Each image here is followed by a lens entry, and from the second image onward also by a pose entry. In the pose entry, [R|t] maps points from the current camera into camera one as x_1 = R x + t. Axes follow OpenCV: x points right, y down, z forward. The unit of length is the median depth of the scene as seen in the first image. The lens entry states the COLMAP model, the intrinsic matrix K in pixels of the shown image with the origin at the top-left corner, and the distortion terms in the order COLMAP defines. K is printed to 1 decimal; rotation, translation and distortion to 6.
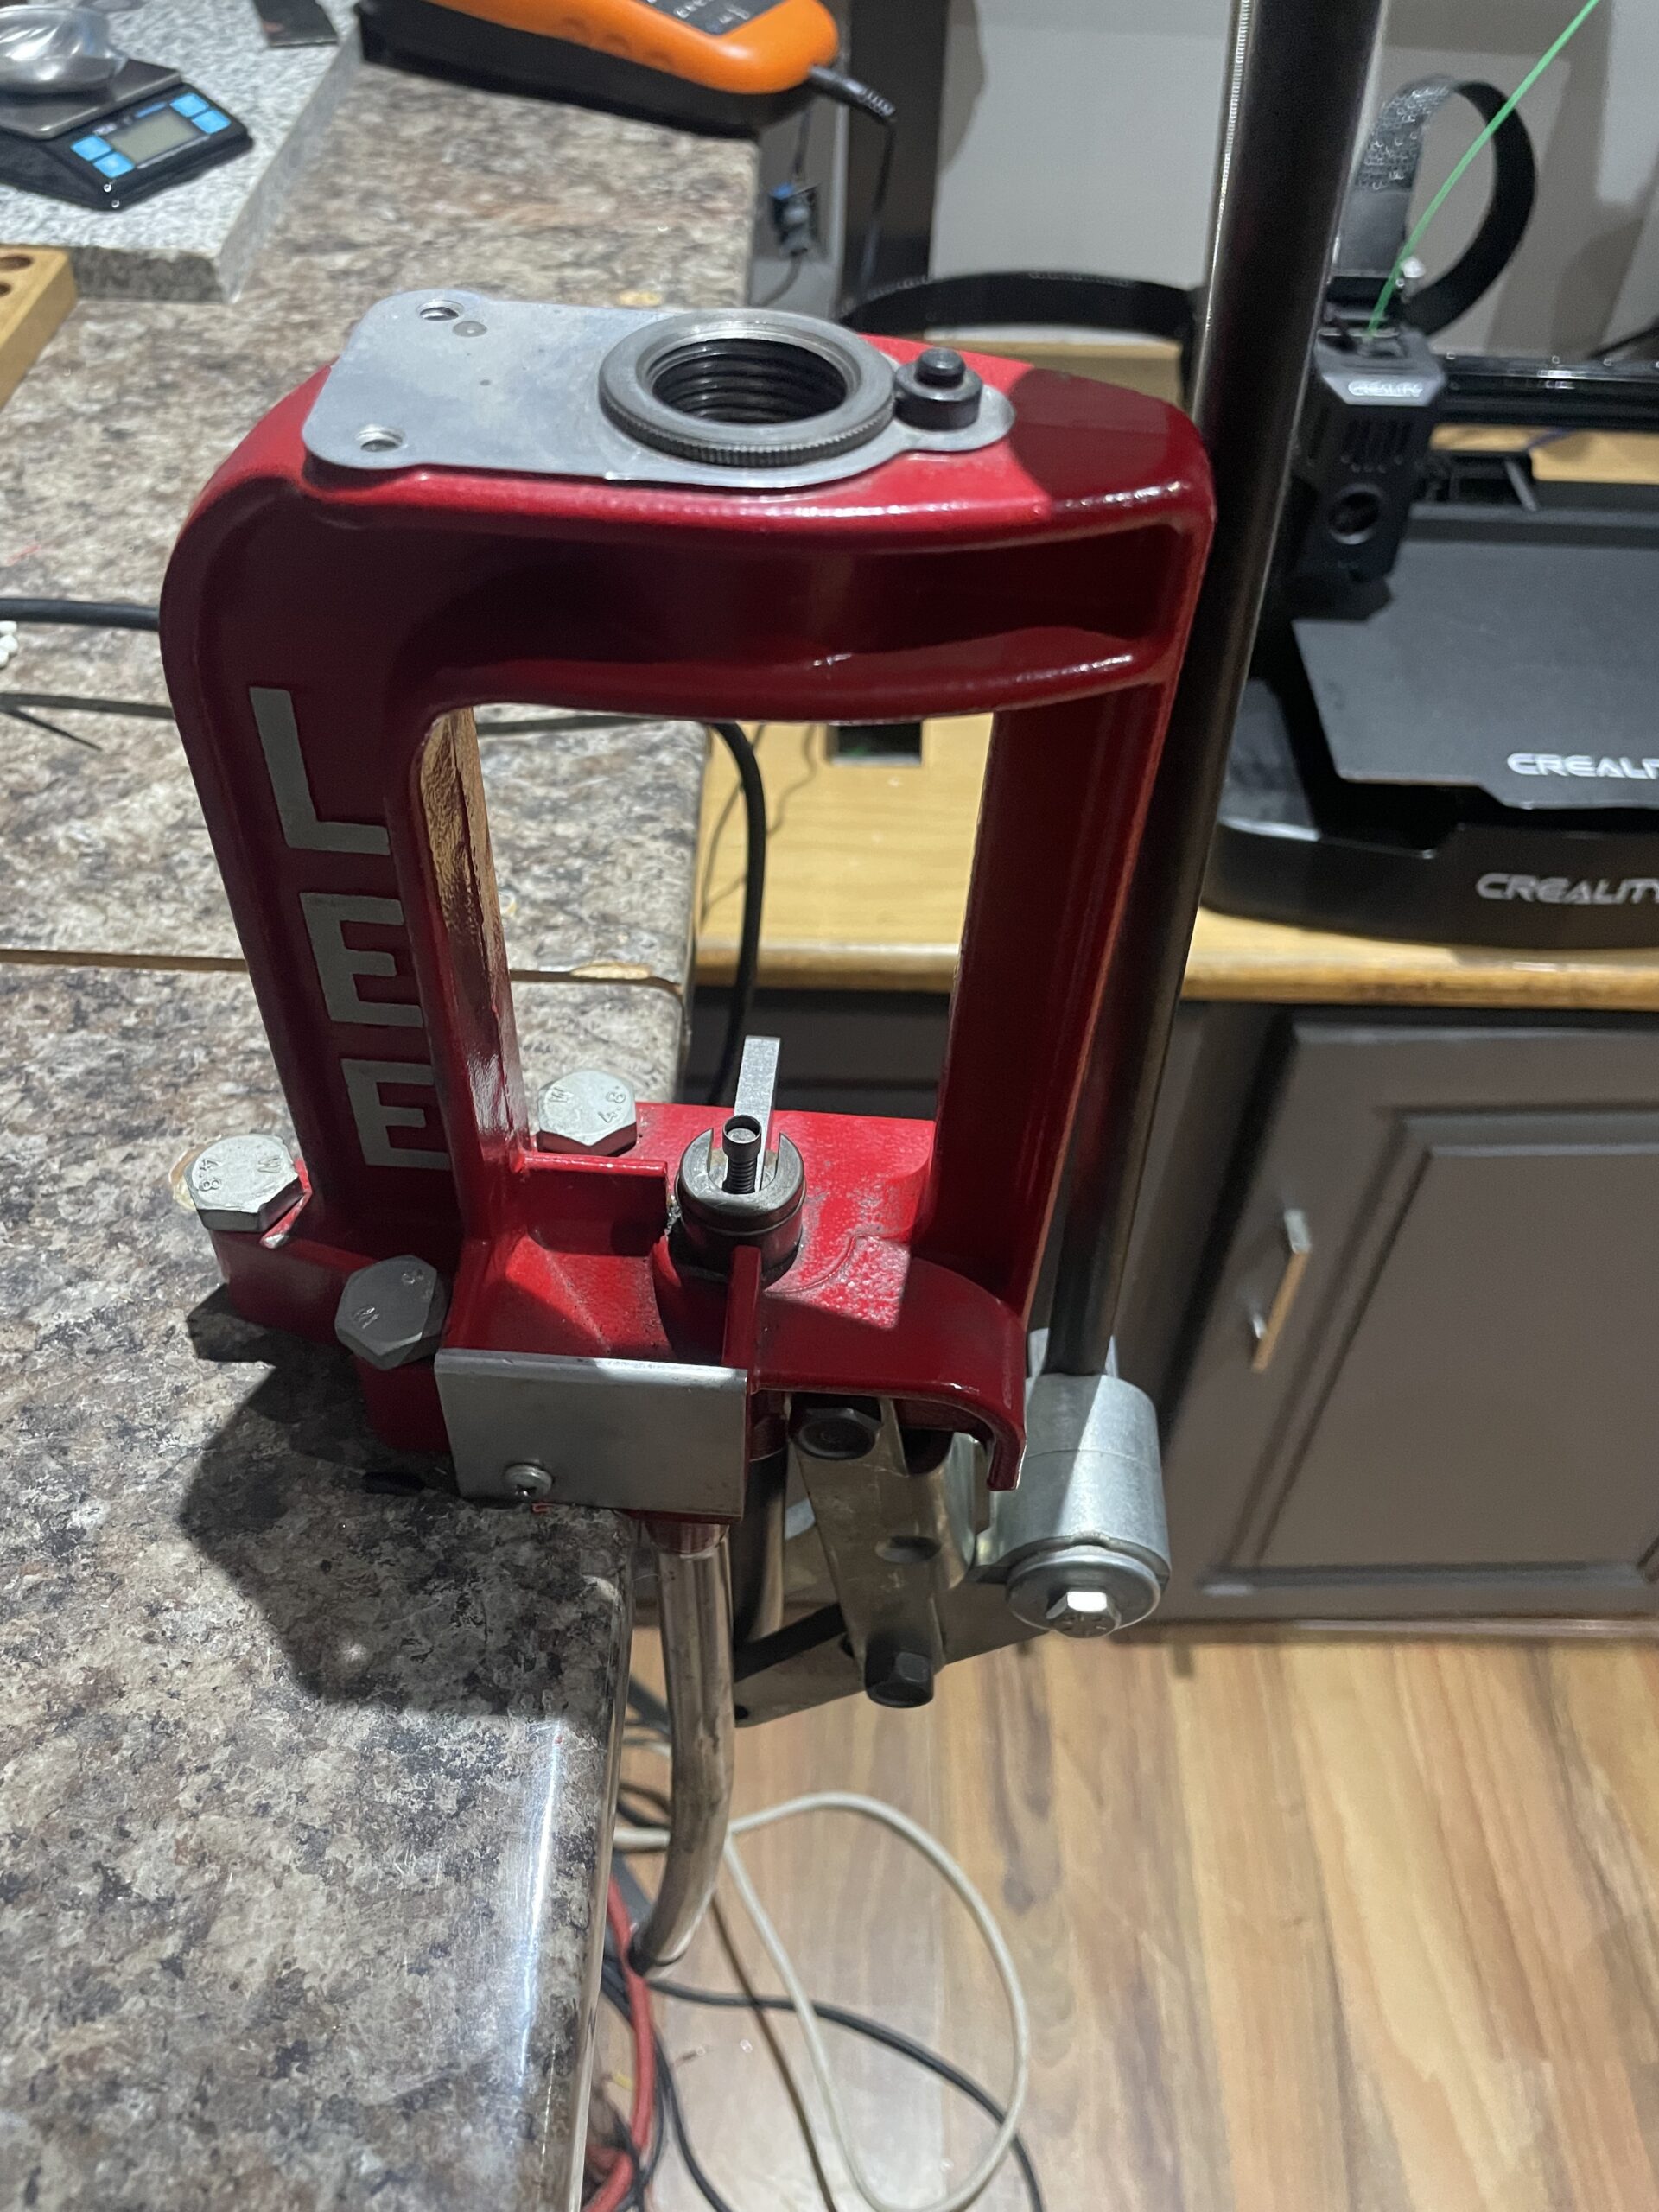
lens RADIAL K [[1718.8, 0, 835.8], [0, 1718.8, 1088.8], [0, 0, 1]] dist [0.044955, -0.066557]
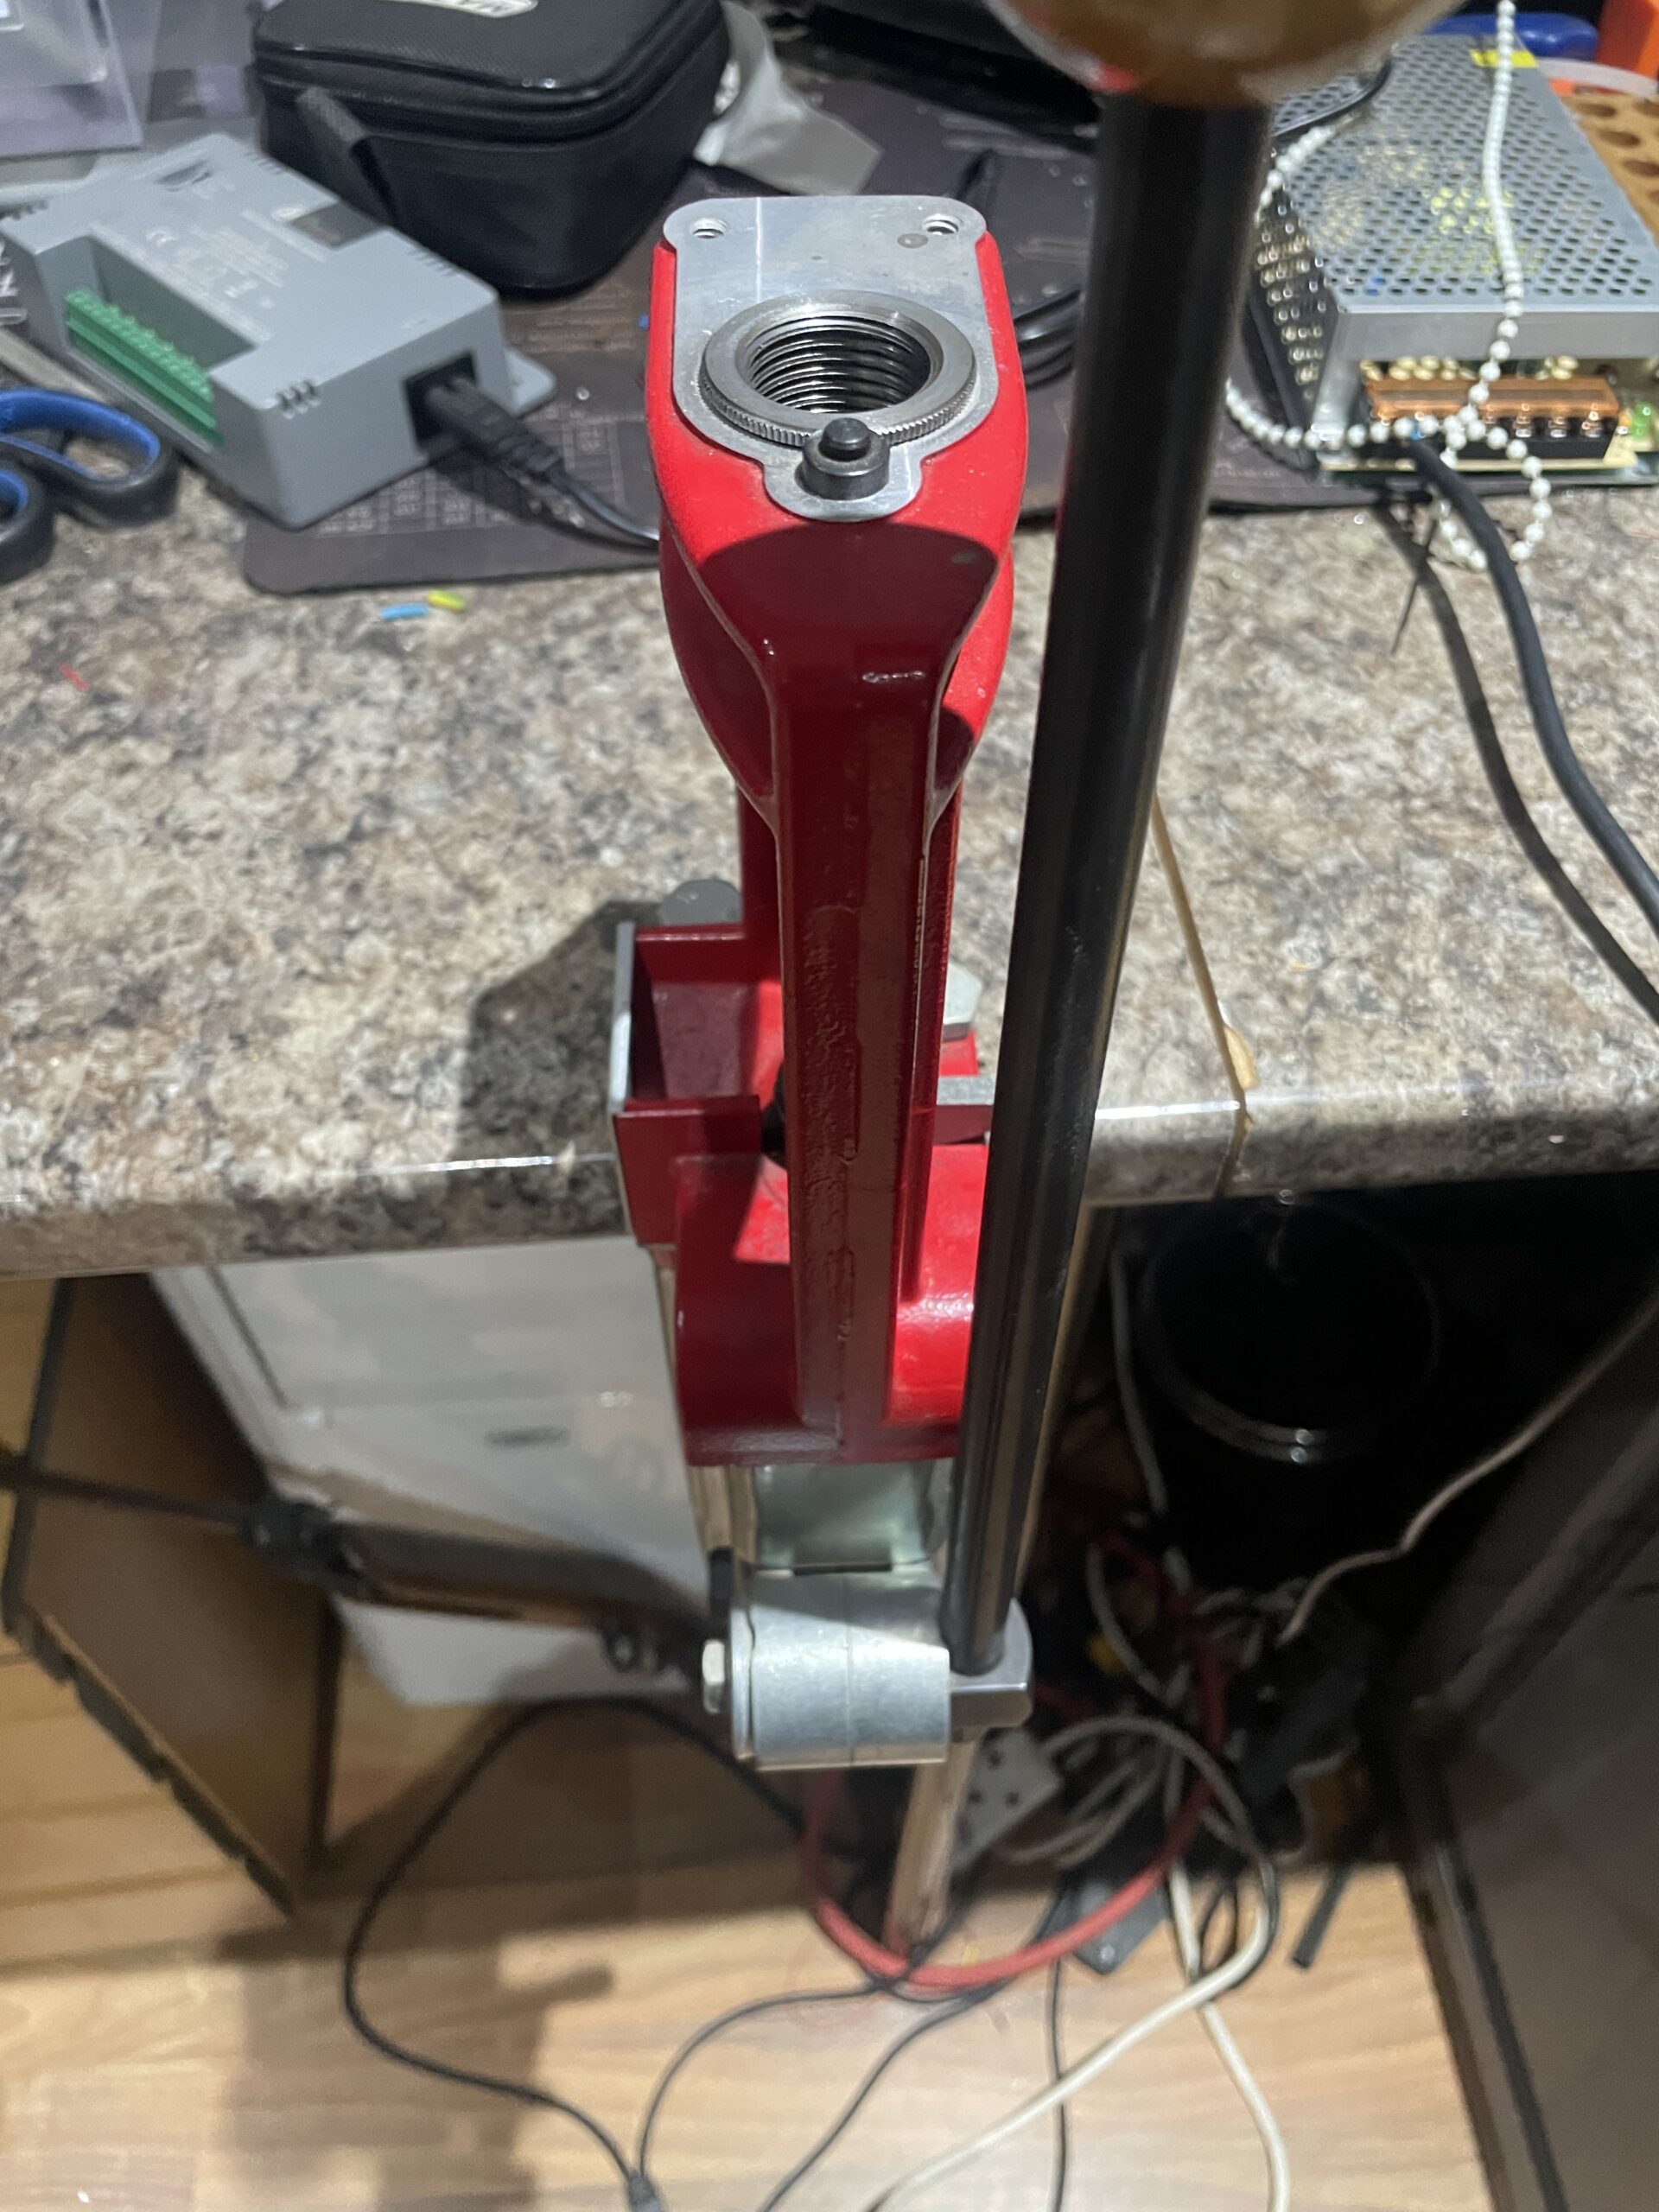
lens RADIAL K [[1718.8, 0, 828.6], [0, 1718.8, 1116.2], [0, 0, 1]] dist [0.044955, -0.066557]
pose [[0.087548, 0.757845, -0.646535, 0.563004], [-0.731096, 0.489727, 0.475042, -0.385182], [0.676634, 0.431090, 0.596932, 0.311355]]
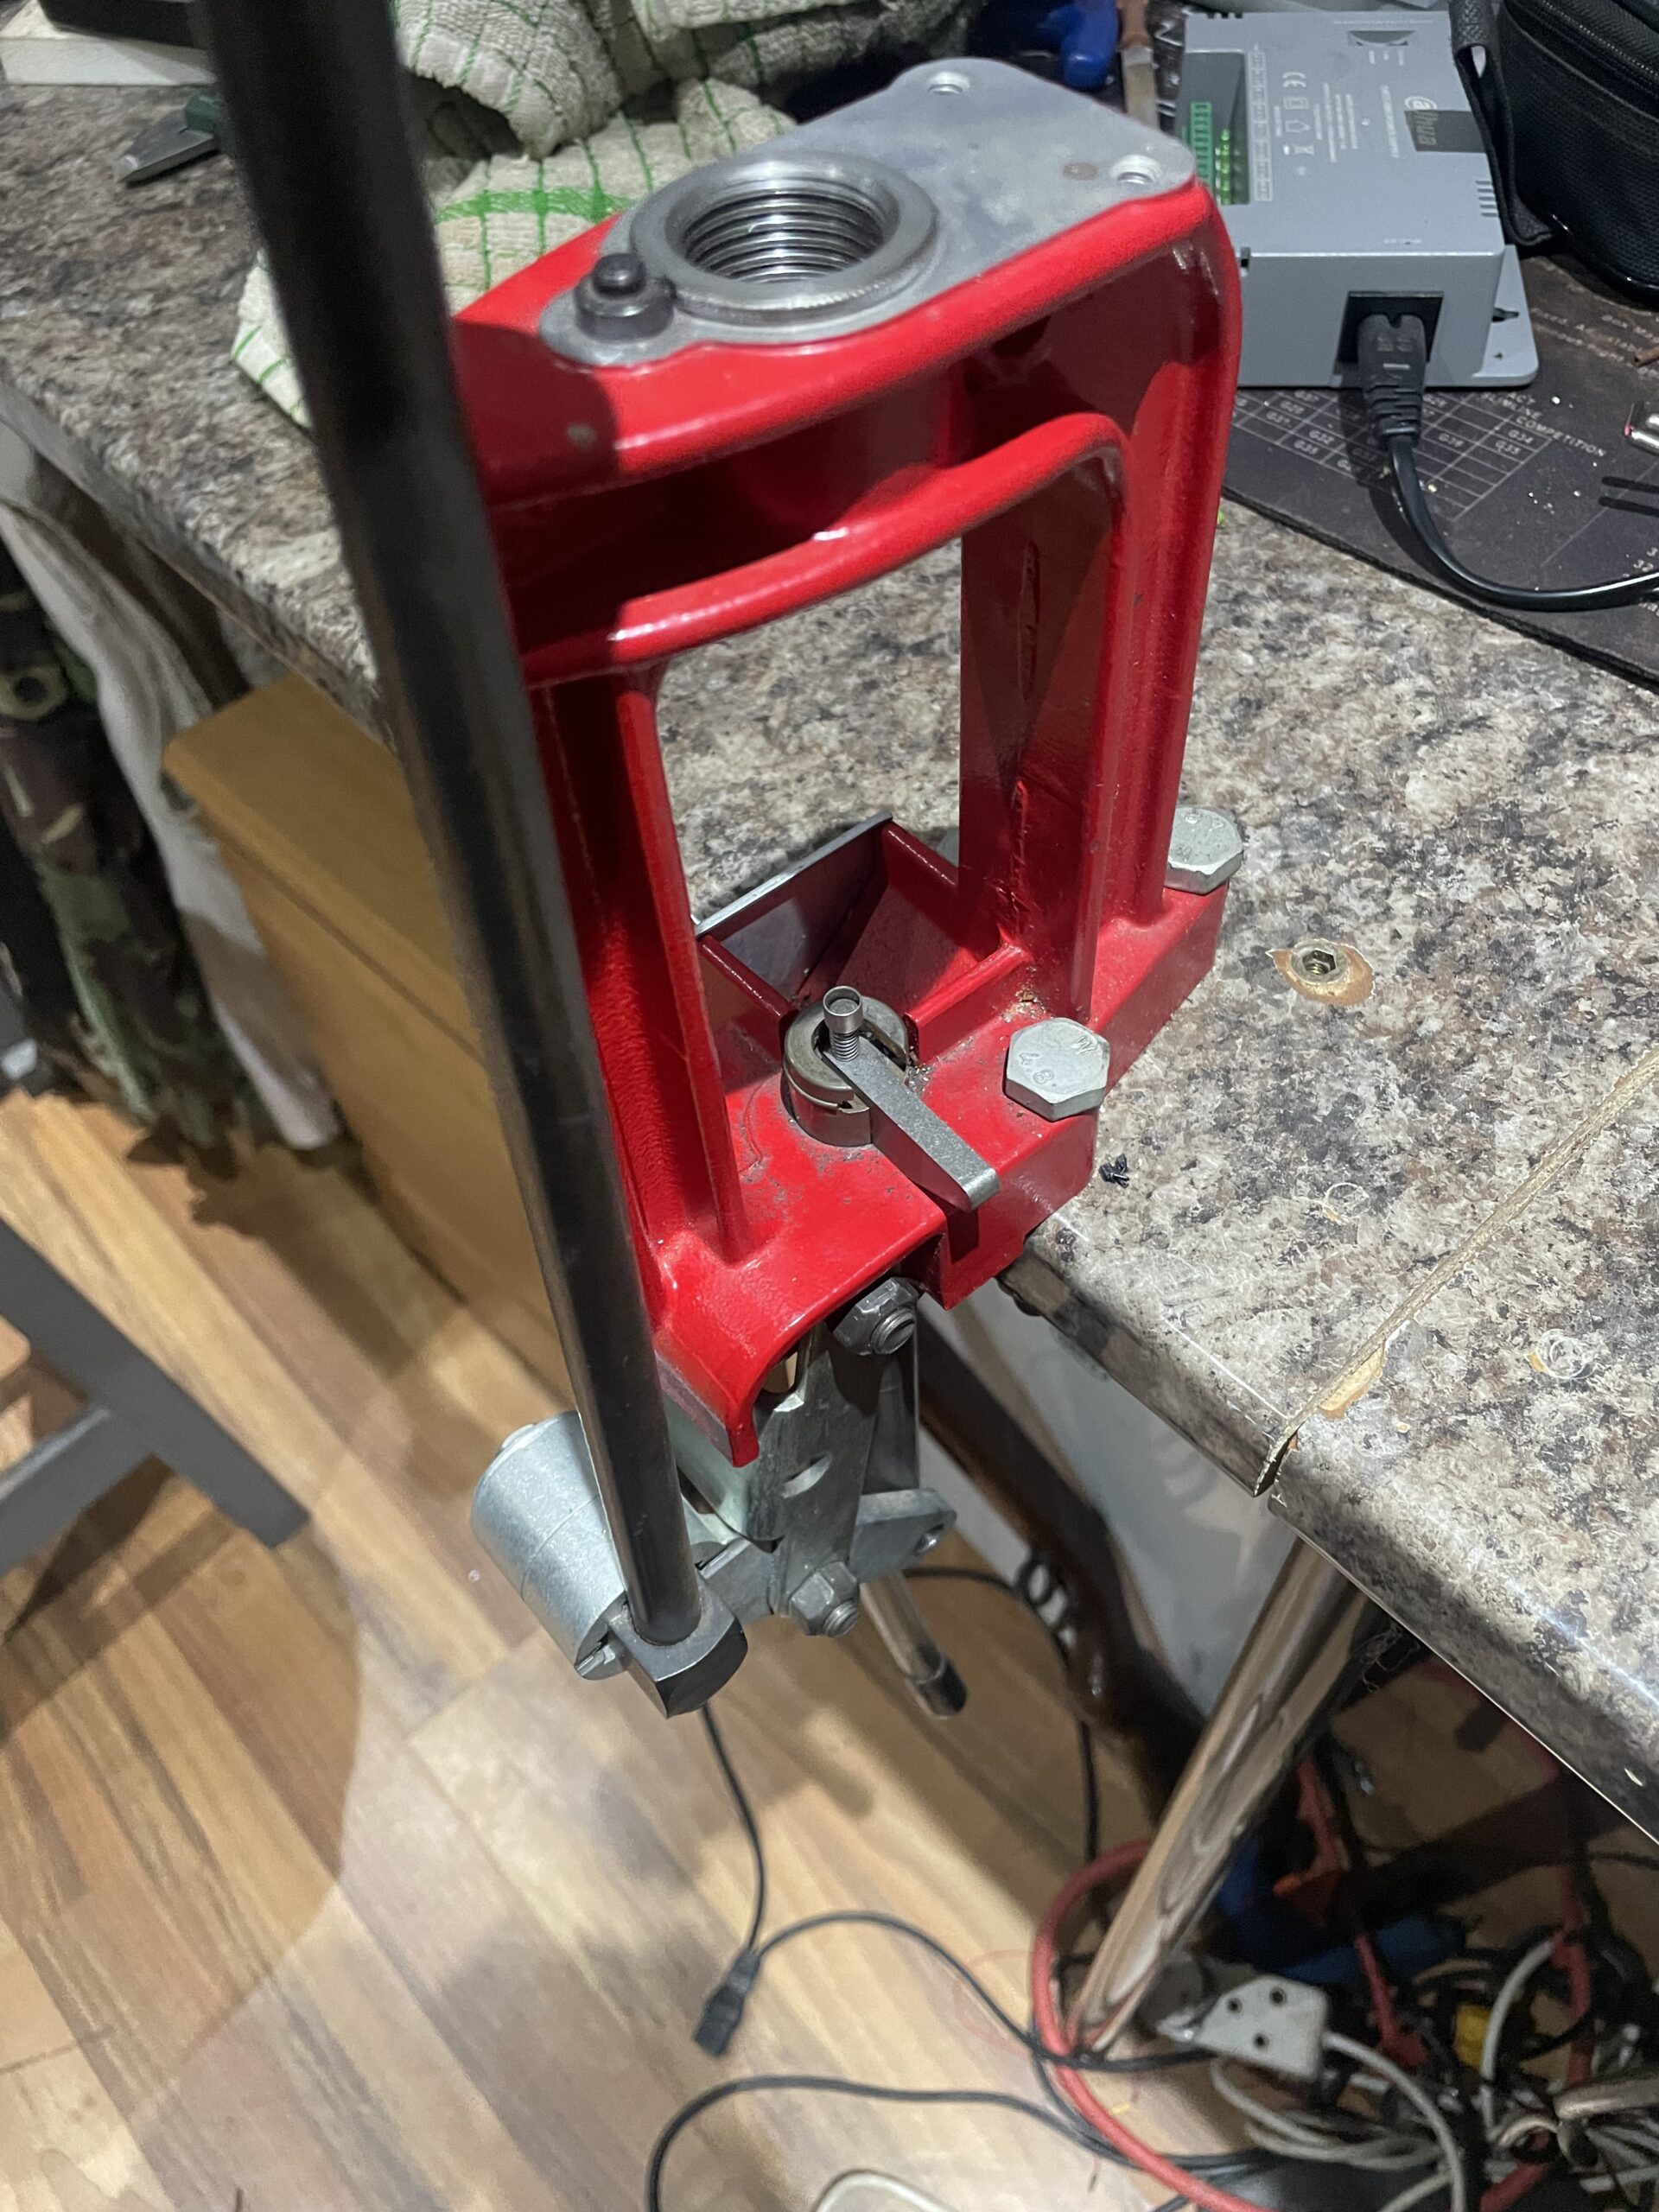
lens RADIAL K [[1718.8, 0, 840.1], [0, 1718.8, 1103.9], [0, 0, 1]] dist [0.044955, -0.066557]
pose [[-0.732825, 0.537580, -0.417103, 0.331512], [-0.490309, 0.007813, 0.871514, -0.707610], [0.471768, 0.843176, 0.257855, 0.656154]]
